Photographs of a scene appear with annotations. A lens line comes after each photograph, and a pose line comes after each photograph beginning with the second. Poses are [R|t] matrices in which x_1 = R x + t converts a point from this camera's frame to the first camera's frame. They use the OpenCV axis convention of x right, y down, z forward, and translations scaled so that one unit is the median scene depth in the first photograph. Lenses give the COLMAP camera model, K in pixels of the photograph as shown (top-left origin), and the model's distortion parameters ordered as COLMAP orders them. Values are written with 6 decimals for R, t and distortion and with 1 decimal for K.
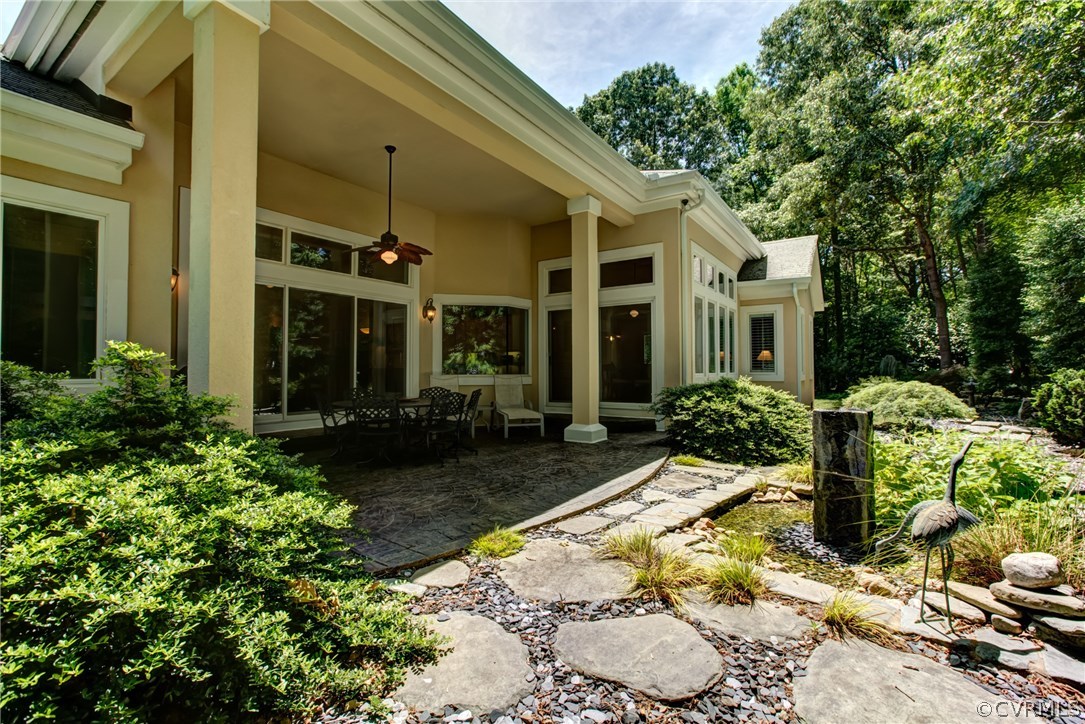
lens RADIAL K [[493.2, 0, 523.3], [0, 493.2, 354.6], [0, 0, 1]] dist [-0.022405, 0.010320]
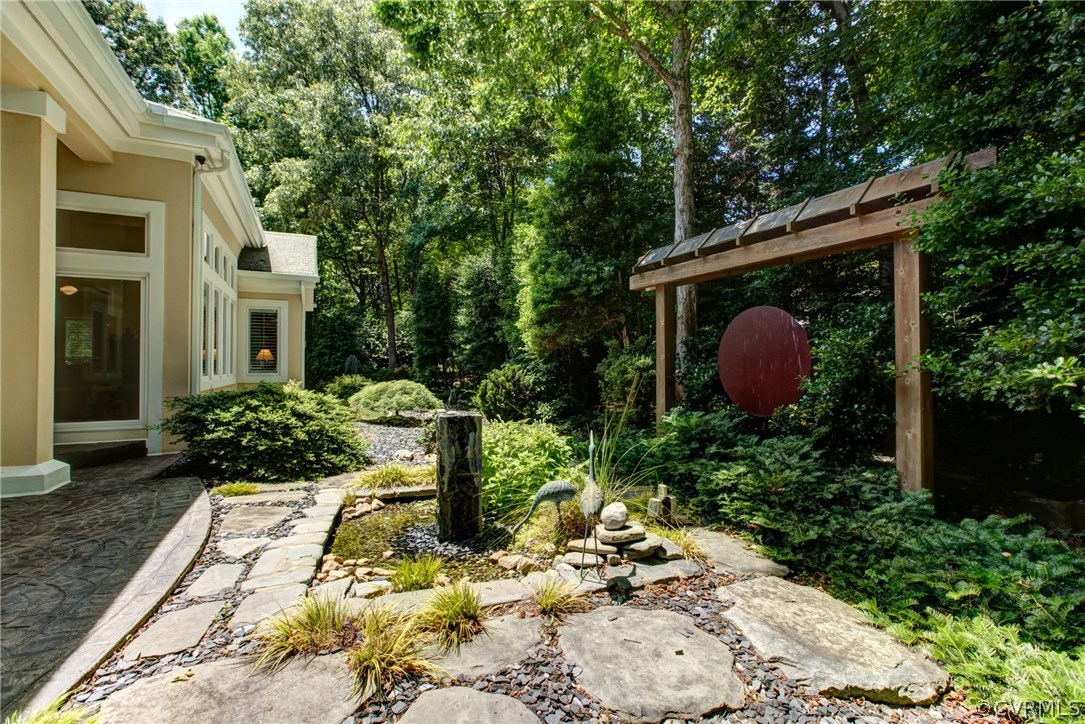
lens RADIAL K [[493.2, 0, 562.2], [0, 493.2, 356.4], [0, 0, 1]] dist [-0.022405, 0.010320]
pose [[0.463410, 0.017573, 0.885970, -0.121047], [-0.027092, 0.999617, -0.005656, -0.008644], [-0.885730, -0.021382, 0.463708, 0.161171]]
